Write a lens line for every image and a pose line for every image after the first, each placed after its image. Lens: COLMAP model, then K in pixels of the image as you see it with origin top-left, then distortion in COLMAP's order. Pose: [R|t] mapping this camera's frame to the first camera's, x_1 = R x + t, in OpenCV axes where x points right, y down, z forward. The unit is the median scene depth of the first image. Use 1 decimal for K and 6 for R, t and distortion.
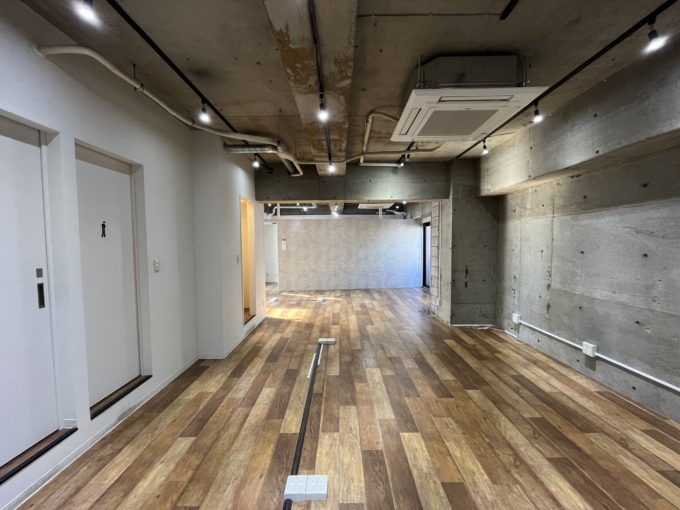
lens RADIAL K [[275.9, 0, 339.2], [0, 275.9, 257.3], [0, 0, 1]] dist [-0.001373, -0.000230]
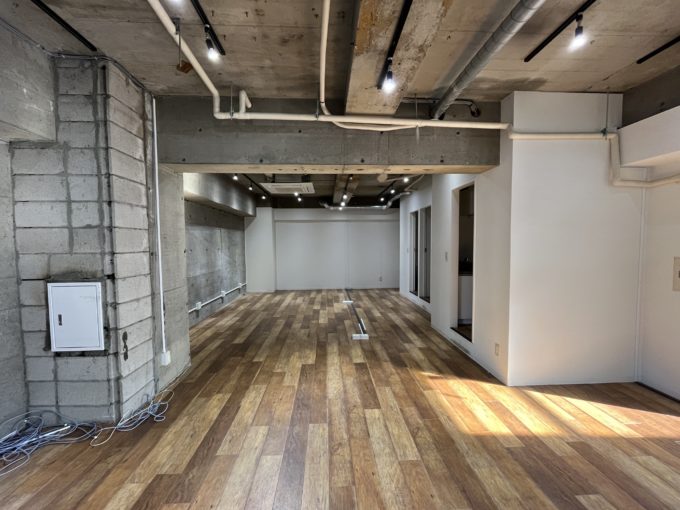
lens RADIAL K [[275.9, 0, 339.2], [0, 275.9, 257.3], [0, 0, 1]] dist [-0.001373, -0.000230]
pose [[-0.998614, 0.018633, -0.049222, 0.107303], [0.013618, 0.994860, 0.100338, -0.129300], [0.050838, 0.099528, -0.993735, 2.715211]]
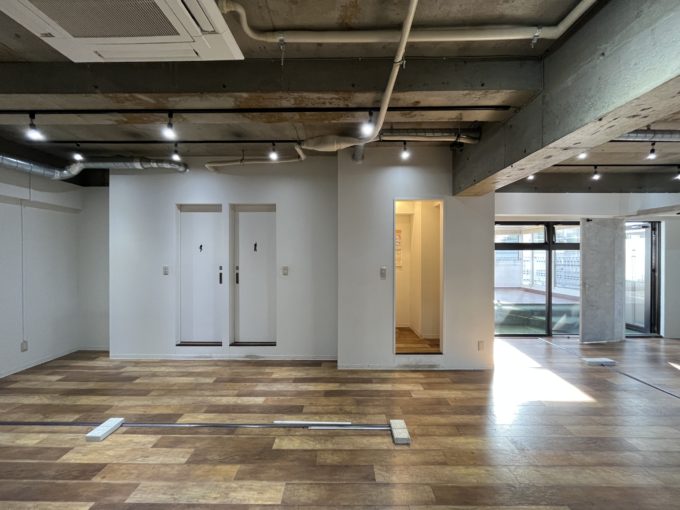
lens RADIAL K [[275.9, 0, 339.2], [0, 275.9, 257.3], [0, 0, 1]] dist [-0.001373, -0.000230]
pose [[-0.005267, 0.014242, -0.999885, 0.696910], [-0.050451, 0.998621, 0.014490, -0.067560], [0.998713, 0.050521, -0.004541, 1.178625]]
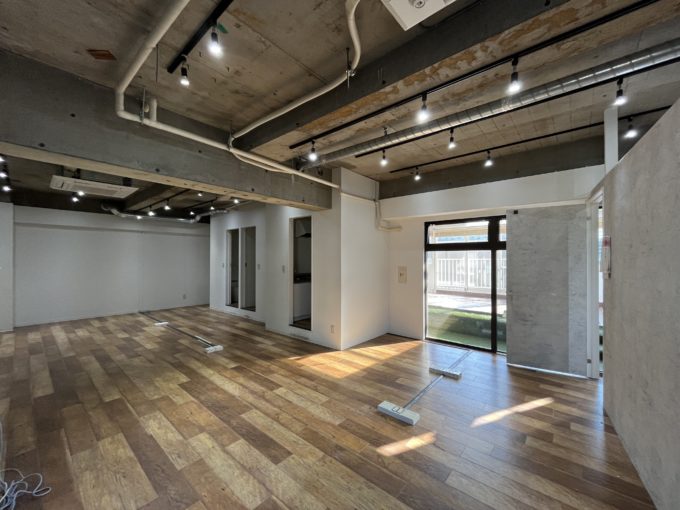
lens RADIAL K [[275.9, 0, 339.2], [0, 275.9, 257.3], [0, 0, 1]] dist [-0.001373, -0.000230]
pose [[-0.652435, 0.001317, -0.757843, 0.602174], [-0.035270, 0.998862, 0.032100, -0.132475], [0.757023, 0.047672, -0.651646, 2.777260]]
